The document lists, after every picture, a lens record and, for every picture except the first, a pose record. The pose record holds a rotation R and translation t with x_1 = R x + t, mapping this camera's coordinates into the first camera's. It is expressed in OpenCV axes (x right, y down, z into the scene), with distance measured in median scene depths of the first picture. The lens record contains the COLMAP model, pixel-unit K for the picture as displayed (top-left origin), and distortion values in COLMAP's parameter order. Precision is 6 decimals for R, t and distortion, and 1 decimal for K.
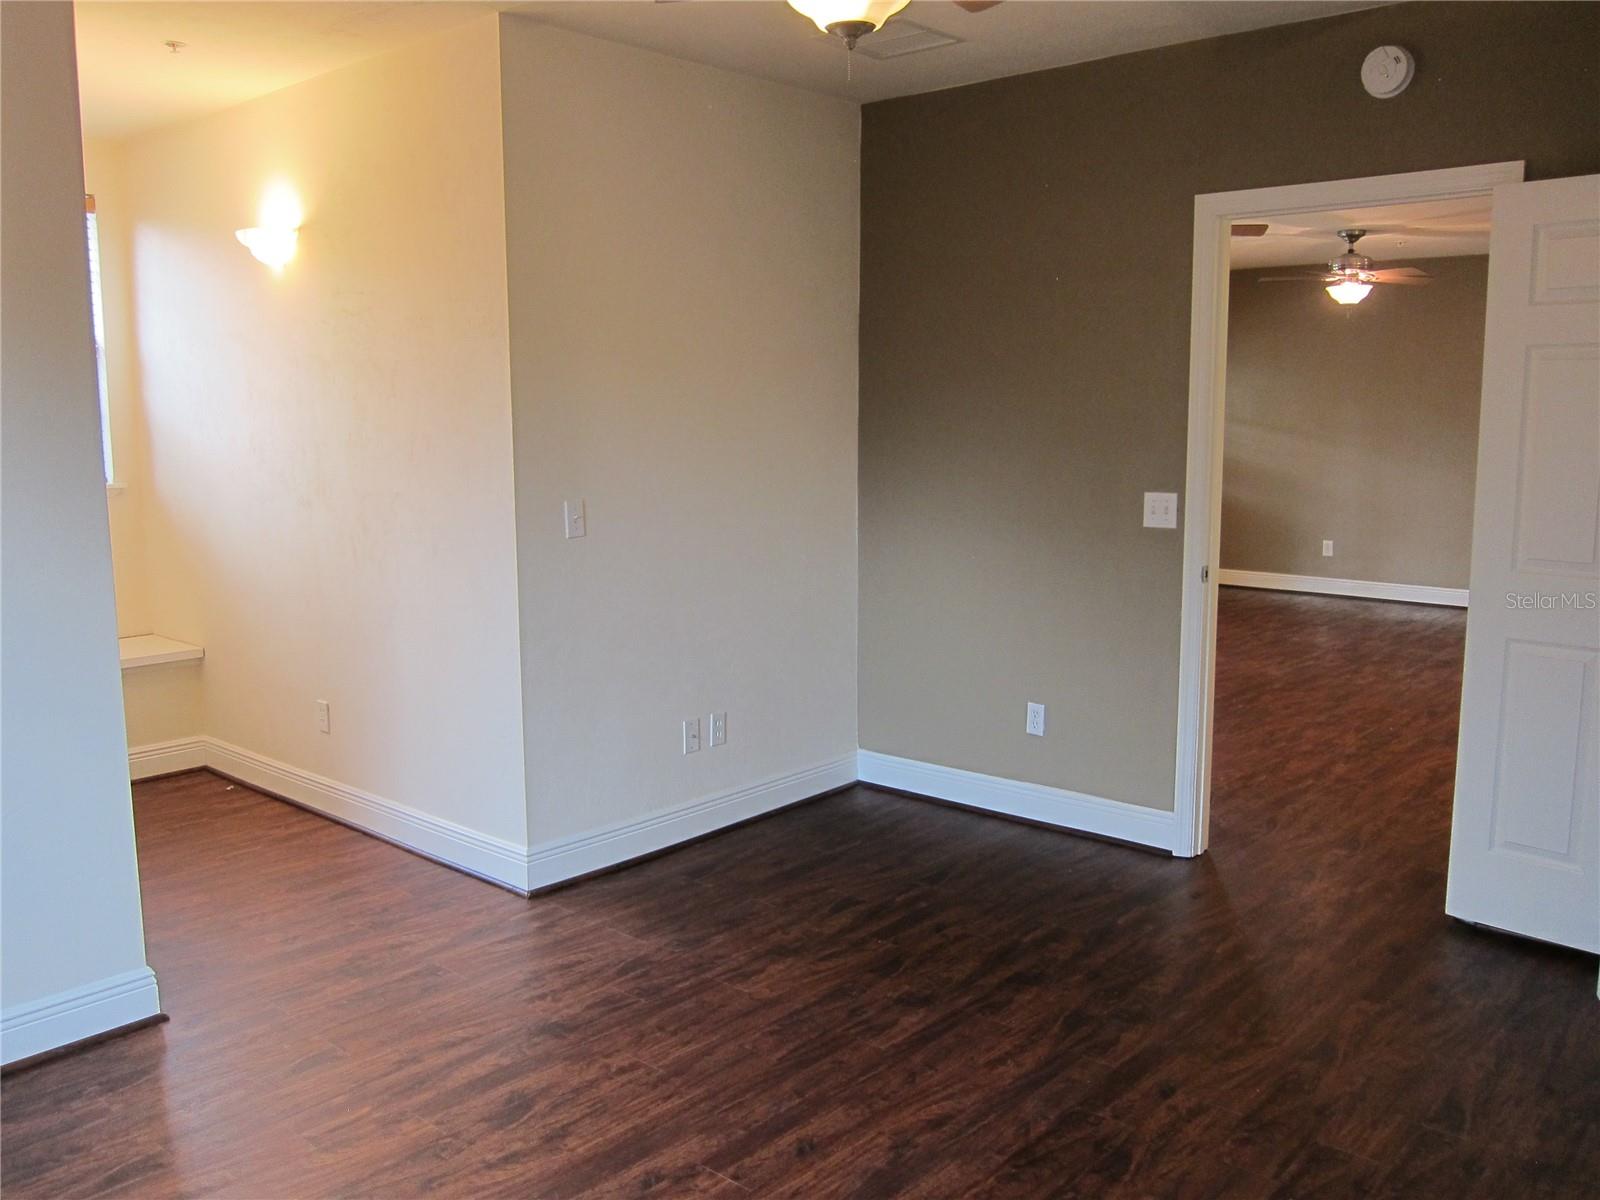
lens RADIAL K [[1337.7, 0, 799.2], [0, 1337.7, 601.8], [0, 0, 1]] dist [-0.051742, 0.003338]
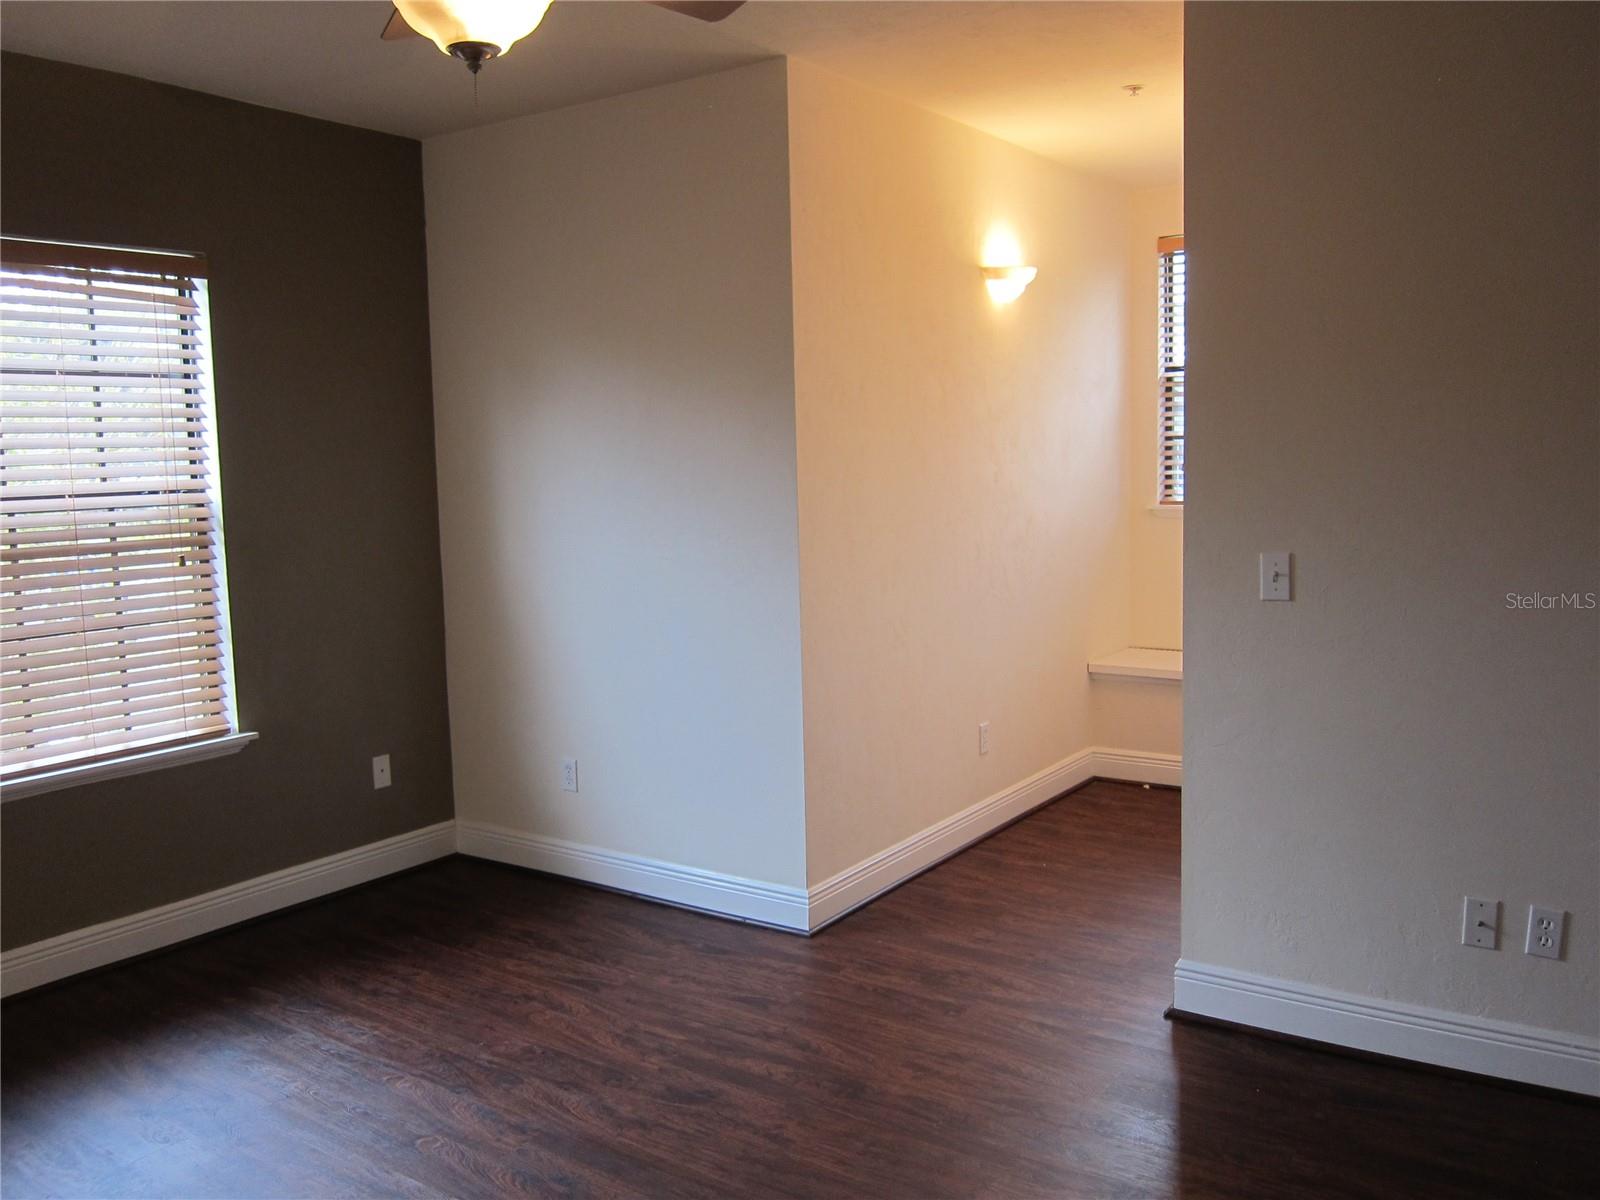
lens RADIAL K [[1337.7, 0, 799.1], [0, 1337.7, 600.1], [0, 0, 1]] dist [-0.051742, 0.003338]
pose [[0.121689, 0.117393, -0.985602, 0.775976], [-0.117773, 0.987674, 0.103099, -0.134357], [0.985556, 0.103532, 0.134015, 0.851181]]
